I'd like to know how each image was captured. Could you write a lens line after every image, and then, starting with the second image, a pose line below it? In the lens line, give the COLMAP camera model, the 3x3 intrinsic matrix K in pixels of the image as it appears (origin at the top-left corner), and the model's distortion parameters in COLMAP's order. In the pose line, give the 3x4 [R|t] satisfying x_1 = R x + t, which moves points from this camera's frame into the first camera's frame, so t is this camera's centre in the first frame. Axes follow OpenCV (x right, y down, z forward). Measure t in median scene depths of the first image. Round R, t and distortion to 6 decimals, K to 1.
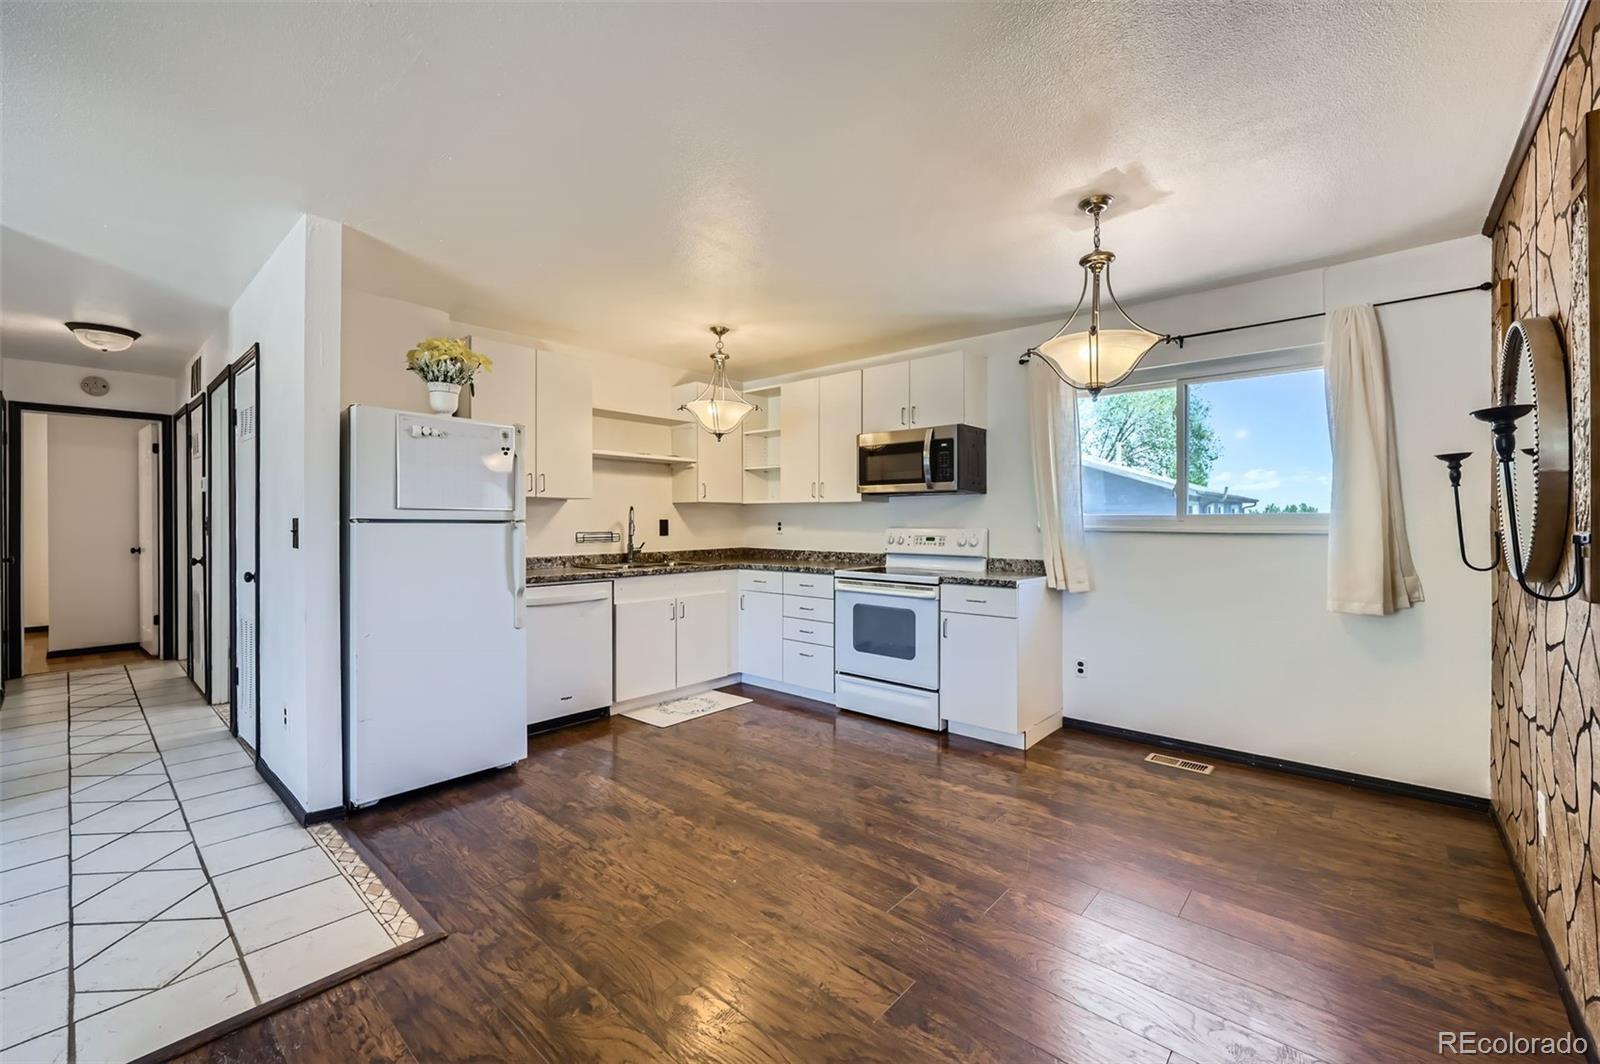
lens RADIAL K [[654.2, 0, 810.7], [0, 654.2, 523.8], [0, 0, 1]] dist [-0.001147, 0.000560]
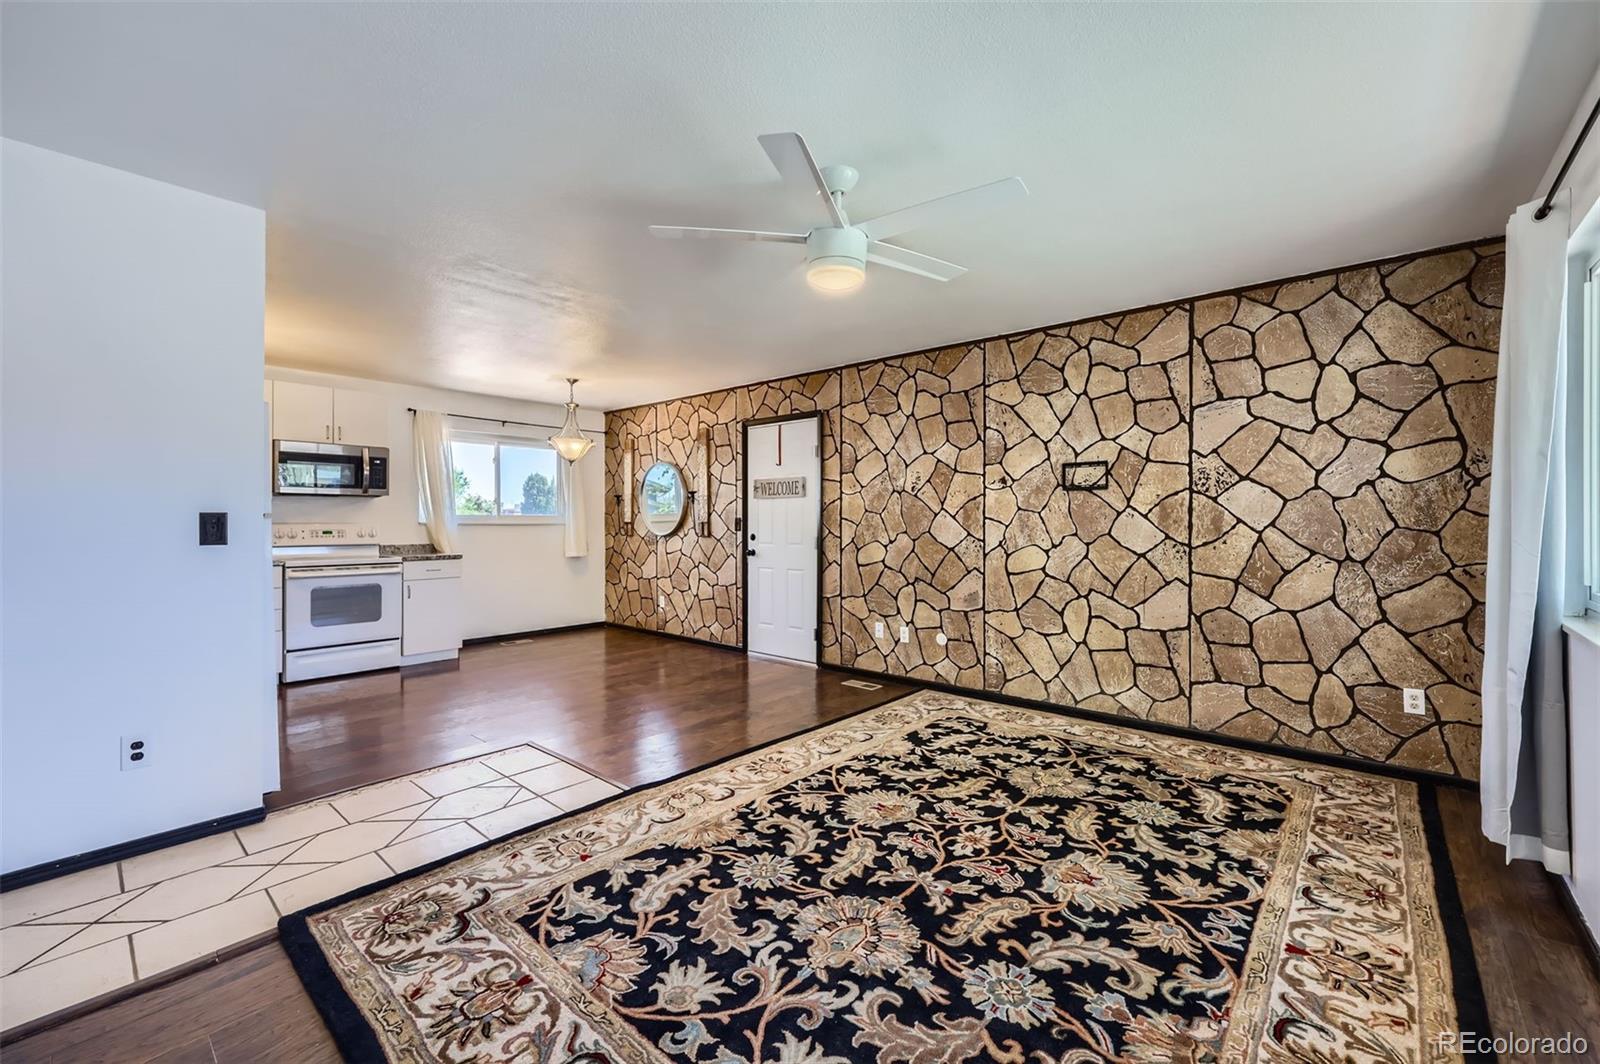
lens RADIAL K [[654.2, 0, 806.7], [0, 654.2, 521.3], [0, 0, 1]] dist [-0.001147, 0.000560]
pose [[0.002856, -0.002352, 0.999993, -1.133051], [0.005215, 0.999984, 0.002337, 0.004070], [-0.999982, 0.005208, 0.002868, 0.098952]]
